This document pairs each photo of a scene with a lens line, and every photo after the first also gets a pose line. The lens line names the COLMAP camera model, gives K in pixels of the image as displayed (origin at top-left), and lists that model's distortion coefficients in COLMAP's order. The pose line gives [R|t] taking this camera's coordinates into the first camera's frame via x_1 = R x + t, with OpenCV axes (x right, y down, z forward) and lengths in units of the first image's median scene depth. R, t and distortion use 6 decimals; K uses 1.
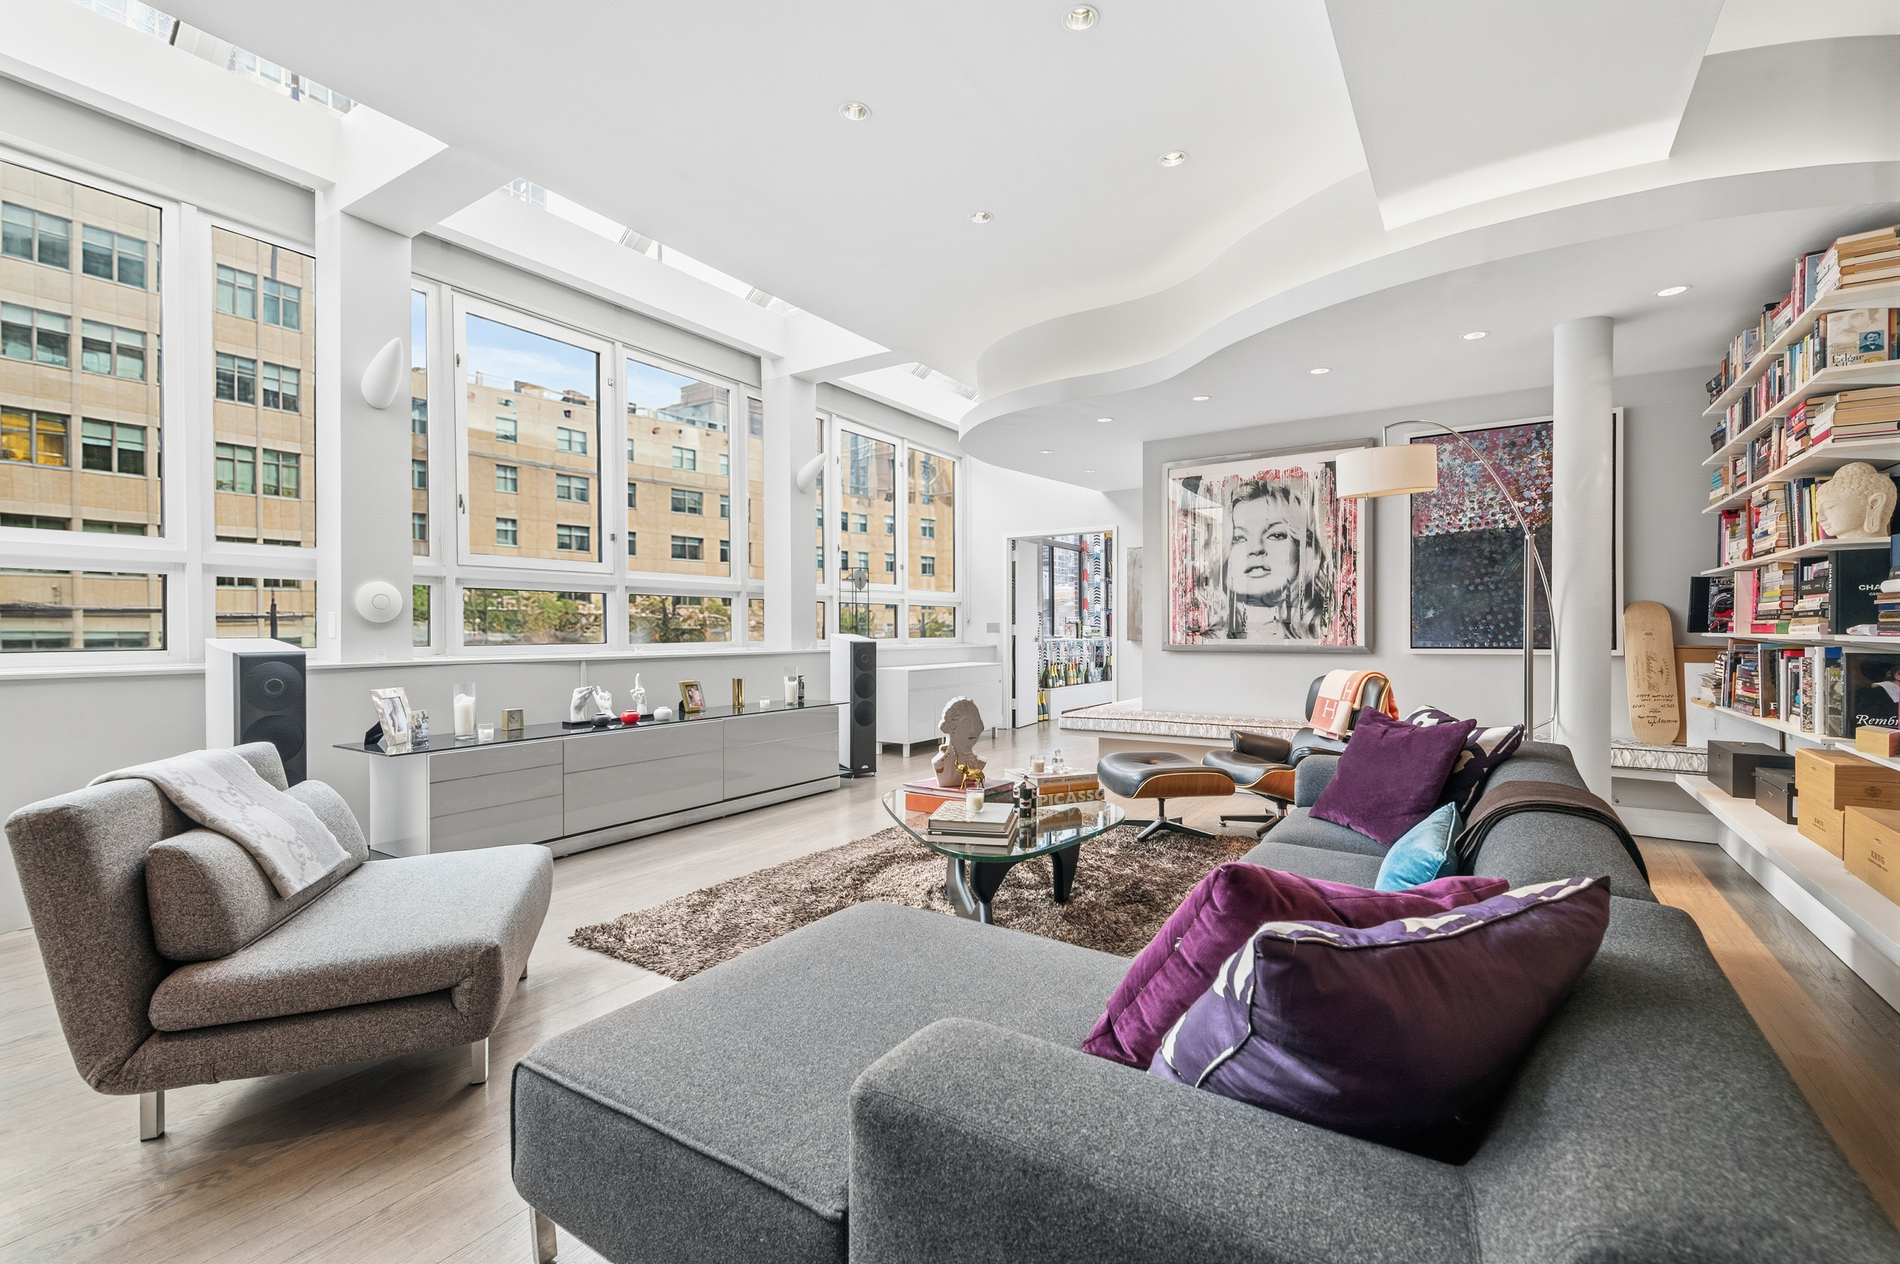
lens RADIAL K [[809.7, 0, 946.9], [0, 809.7, 637.5], [0, 0, 1]] dist [0.011857, -0.002894]
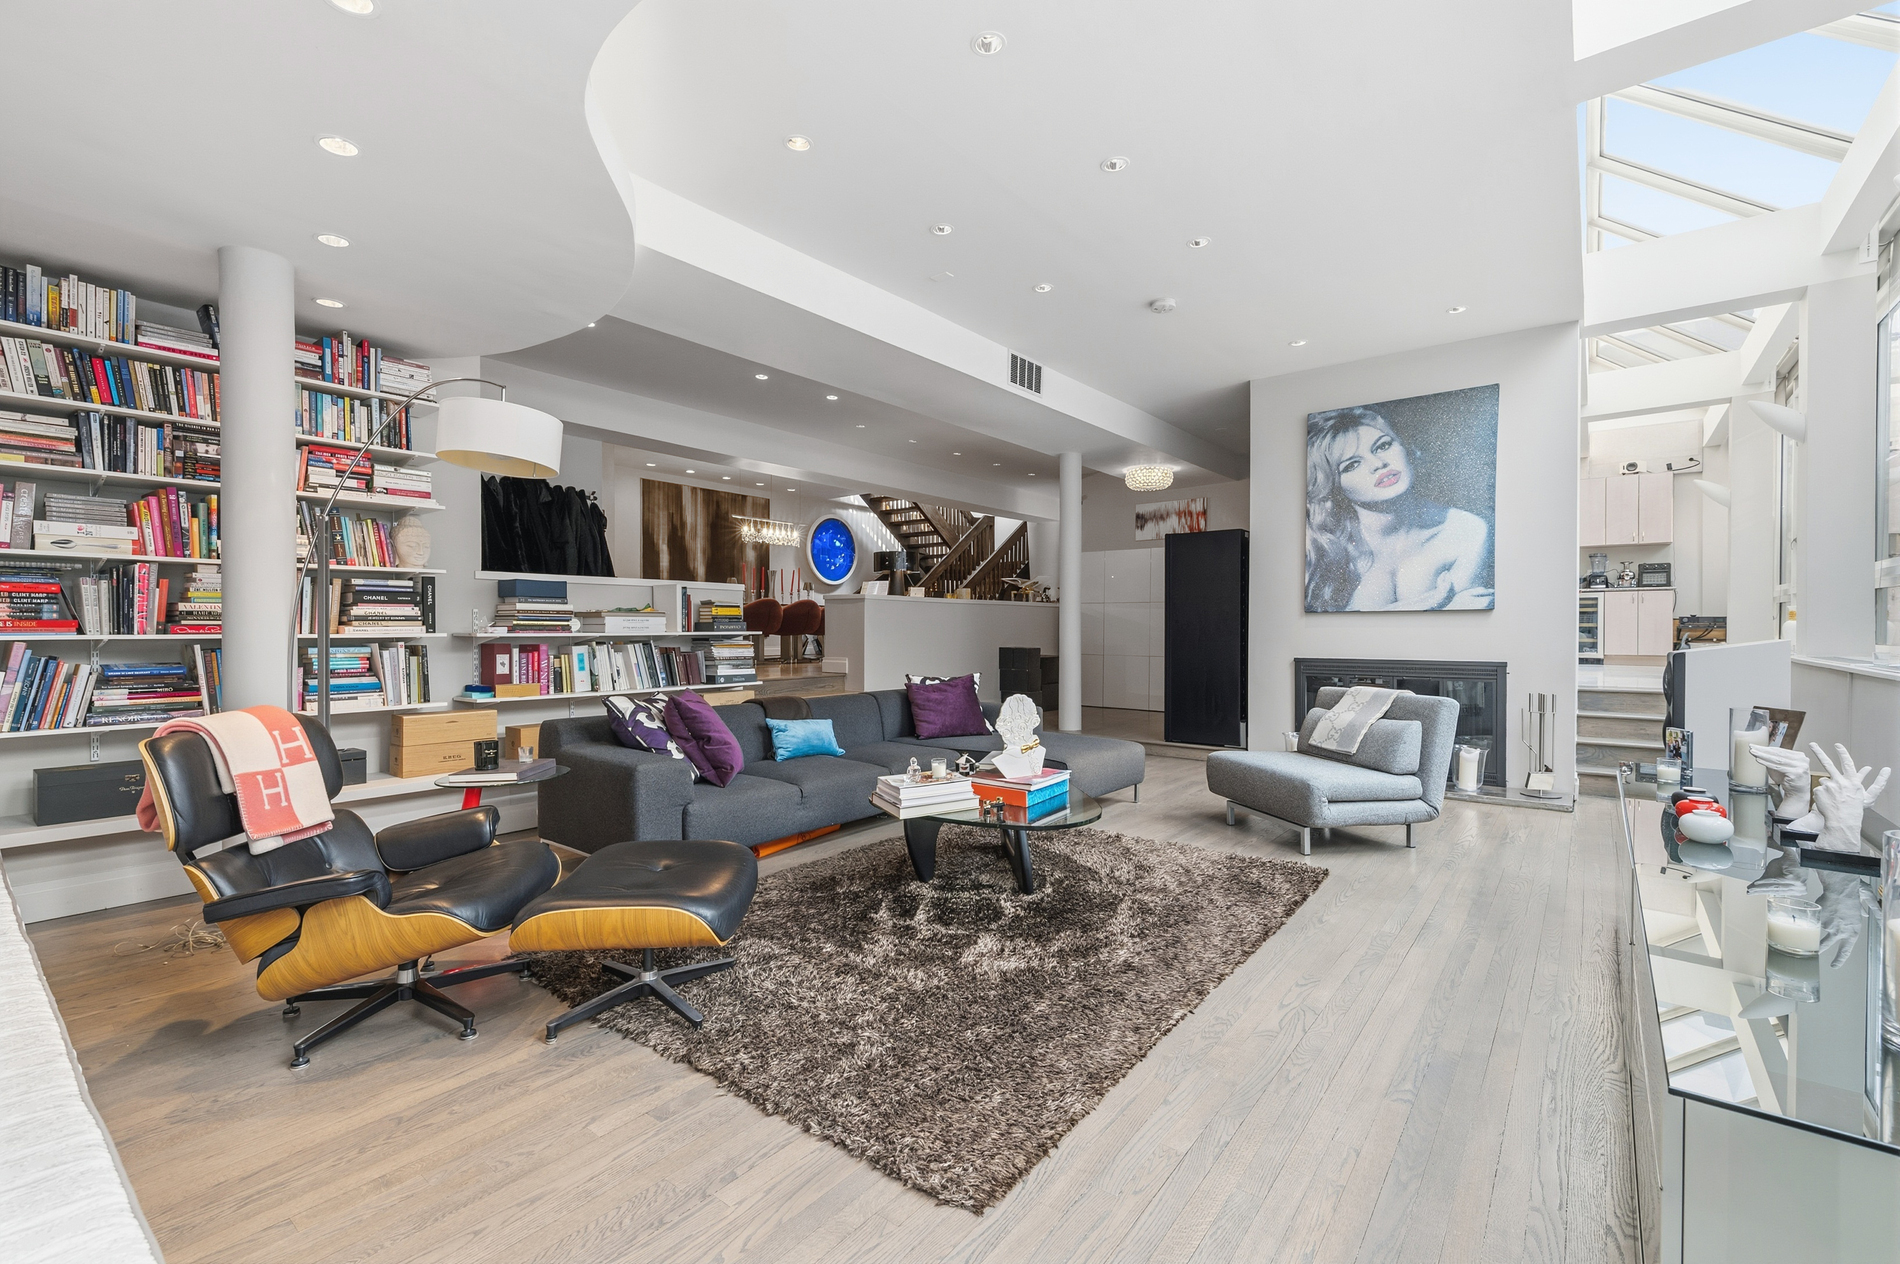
lens RADIAL K [[809.7, 0, 957.8], [0, 809.7, 626.8], [0, 0, 1]] dist [0.011857, -0.002894]
pose [[-0.997256, 0.001005, 0.074029, 0.013202], [0.001702, 0.999955, 0.009357, -0.013502], [-0.074016, 0.009458, -0.997212, 1.206317]]
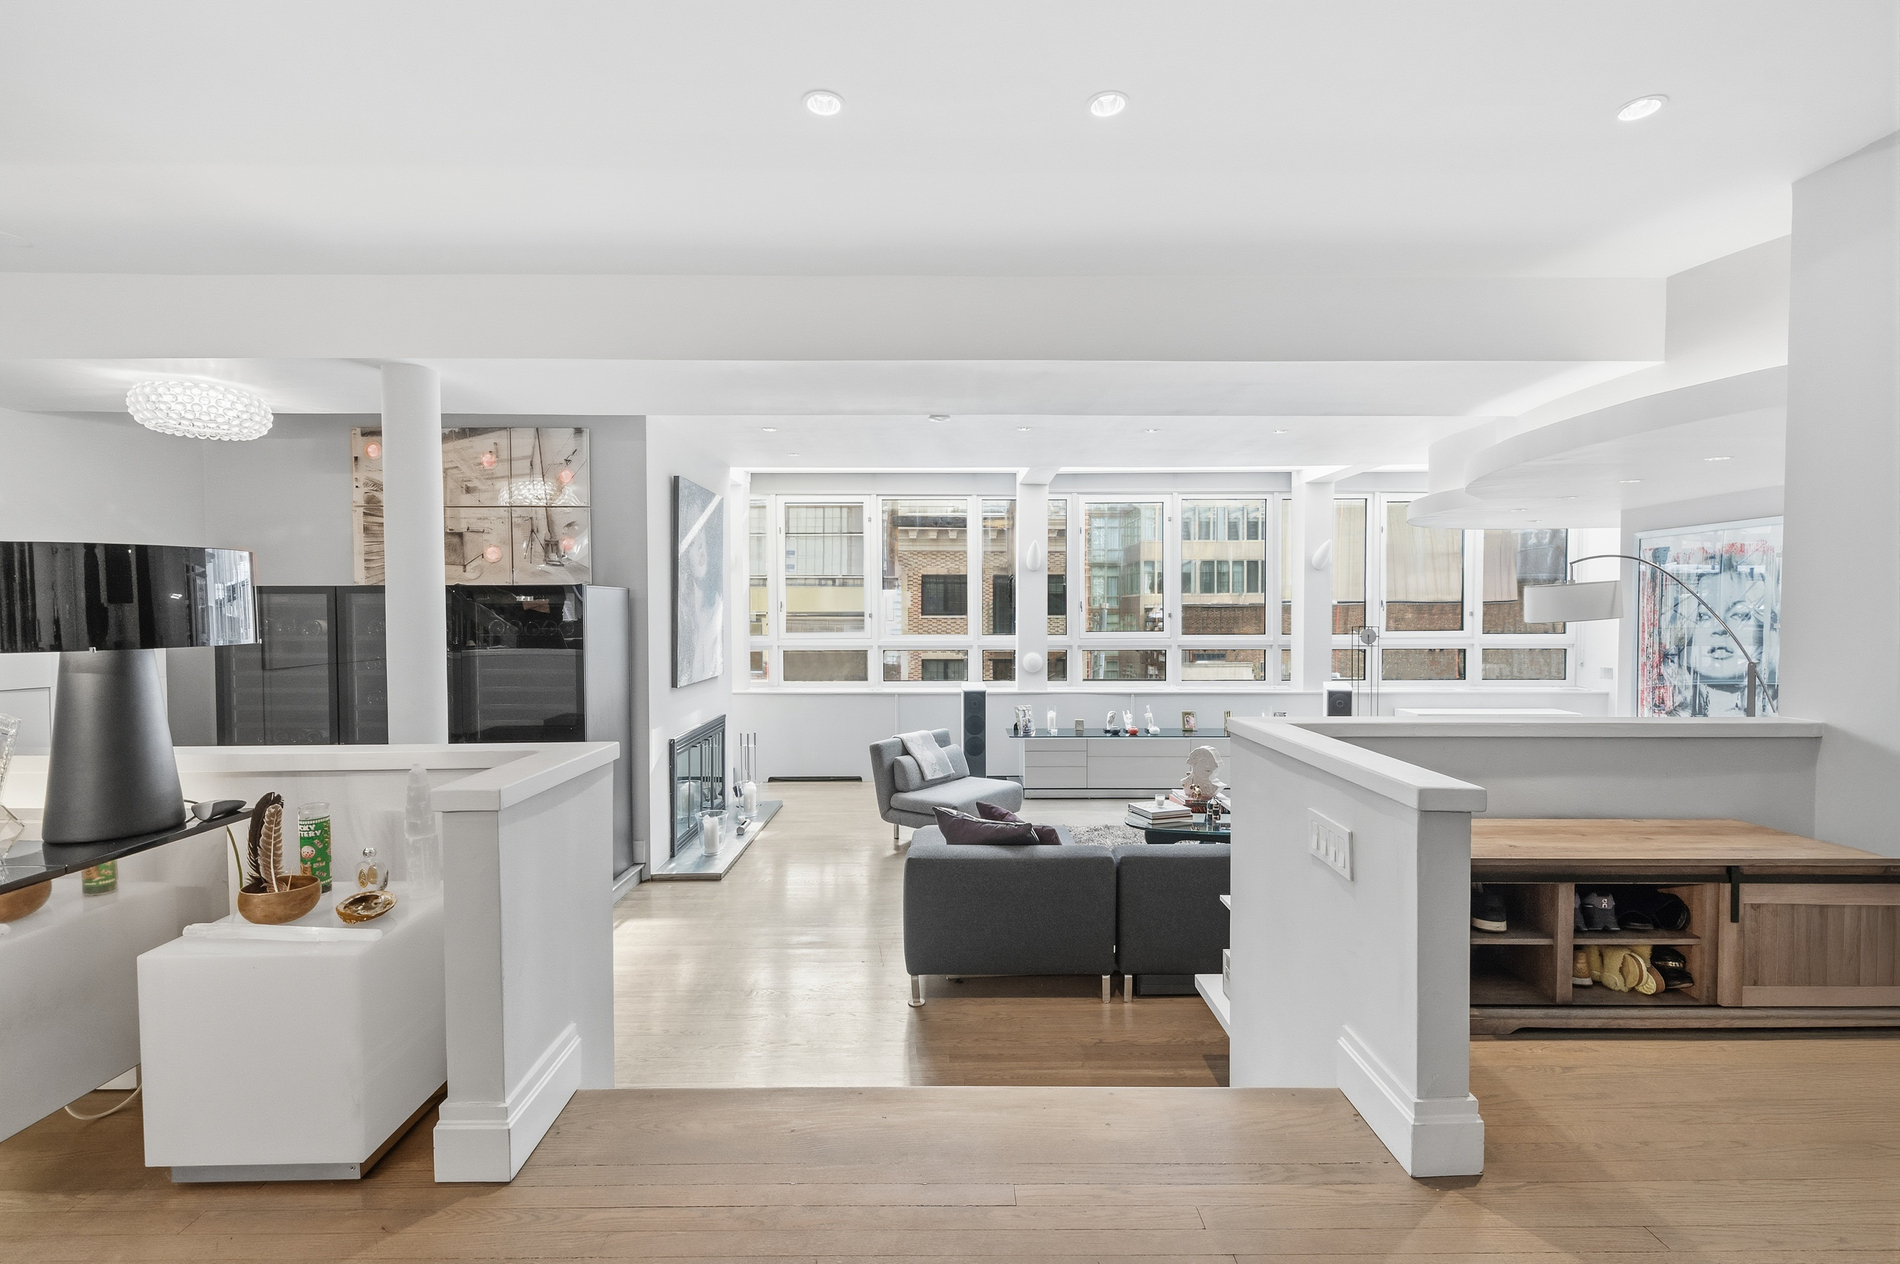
lens RADIAL K [[809.7, 0, 955.6], [0, 809.7, 639.4], [0, 0, 1]] dist [0.011857, -0.002894]
pose [[0.560874, 0.029109, -0.827389, 0.679785], [-0.008099, 0.999527, 0.029675, -0.119938], [0.827861, -0.009943, 0.560845, -0.250190]]
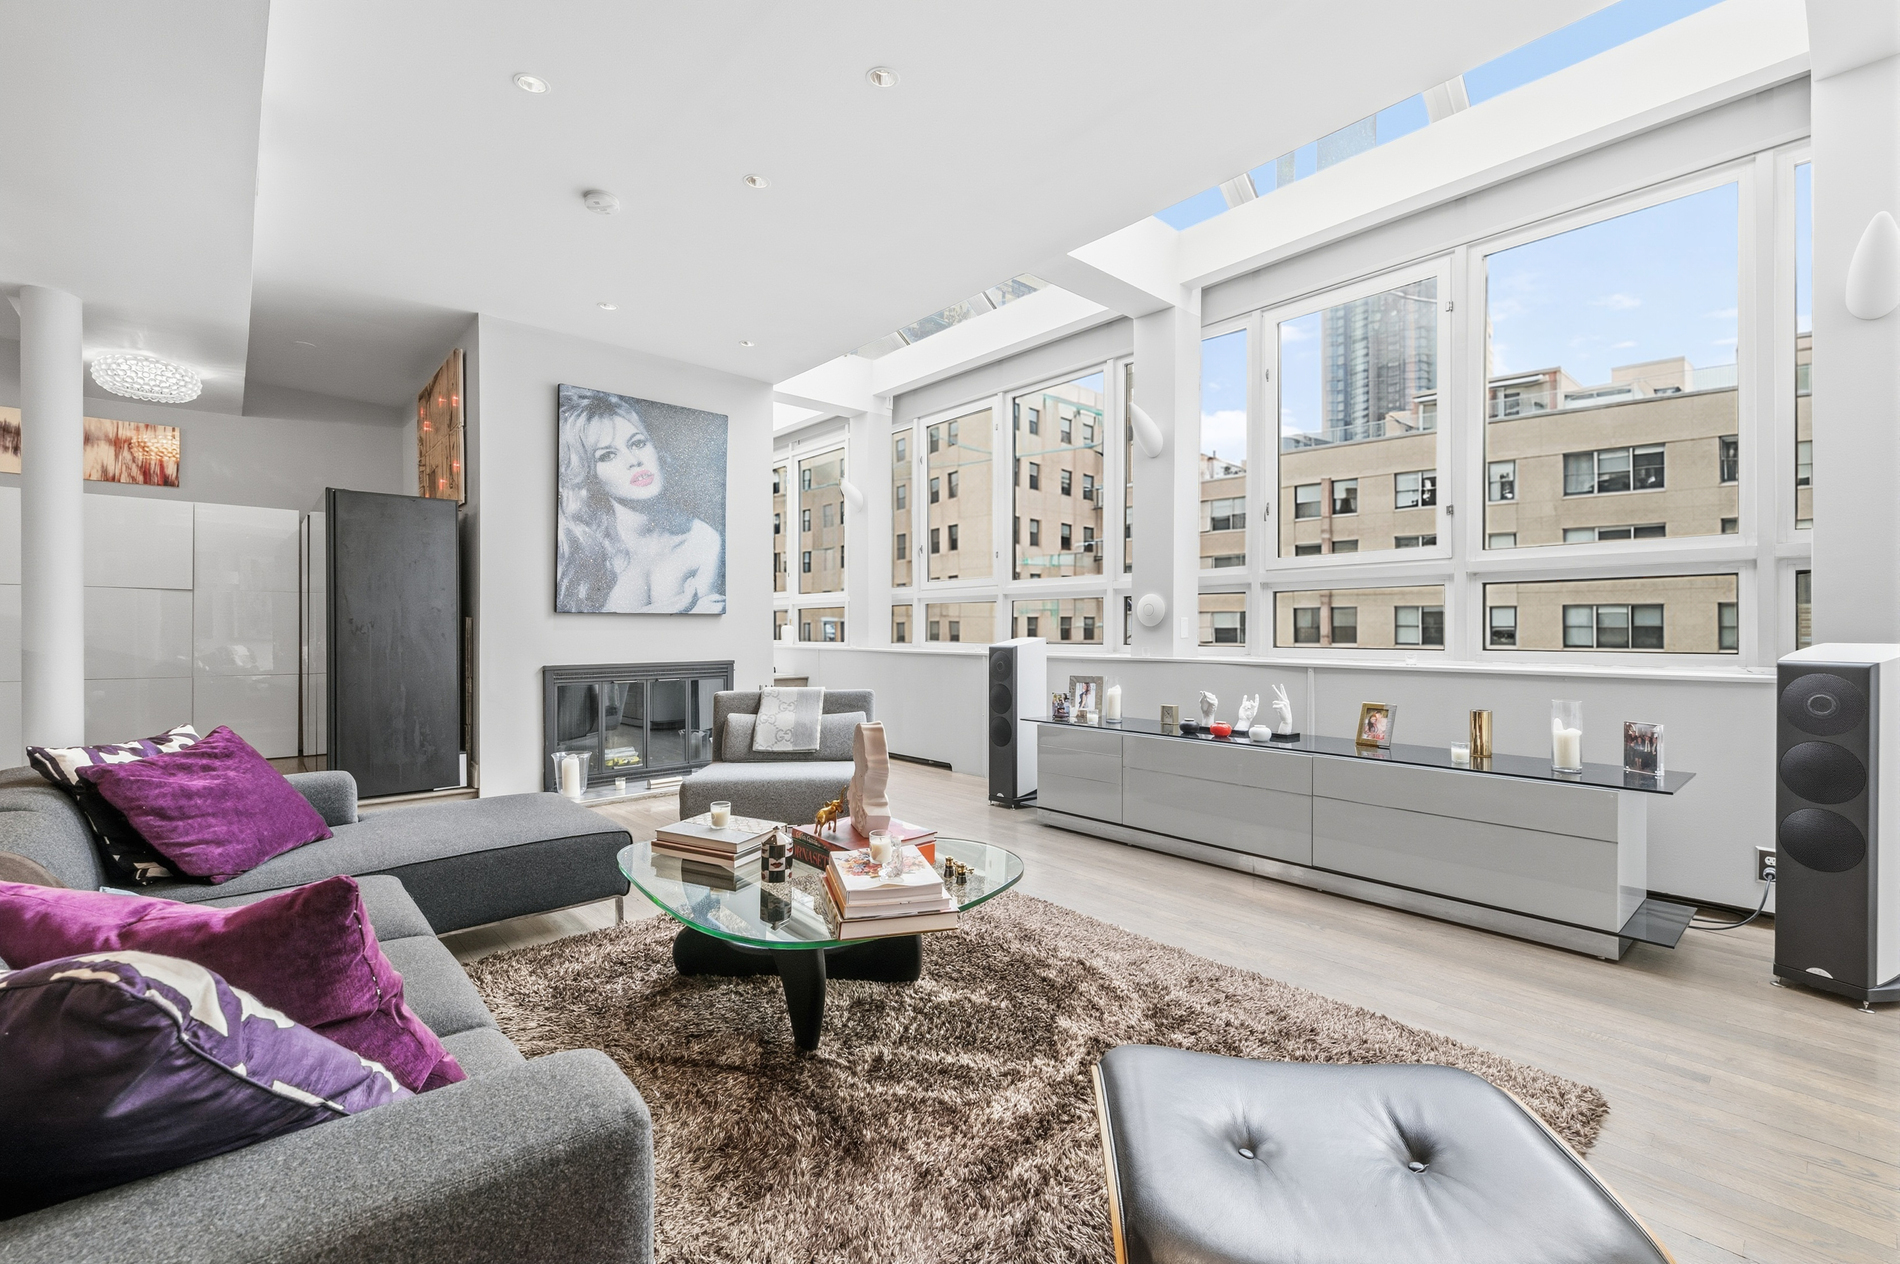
lens RADIAL K [[809.7, 0, 946.4], [0, 809.7, 632.1], [0, 0, 1]] dist [0.011857, -0.002894]
pose [[-0.247780, 0.004306, -0.968807, 0.442369], [-0.009841, 0.999927, 0.006962, -0.010296], [0.968766, 0.011259, -0.247719, 0.738205]]
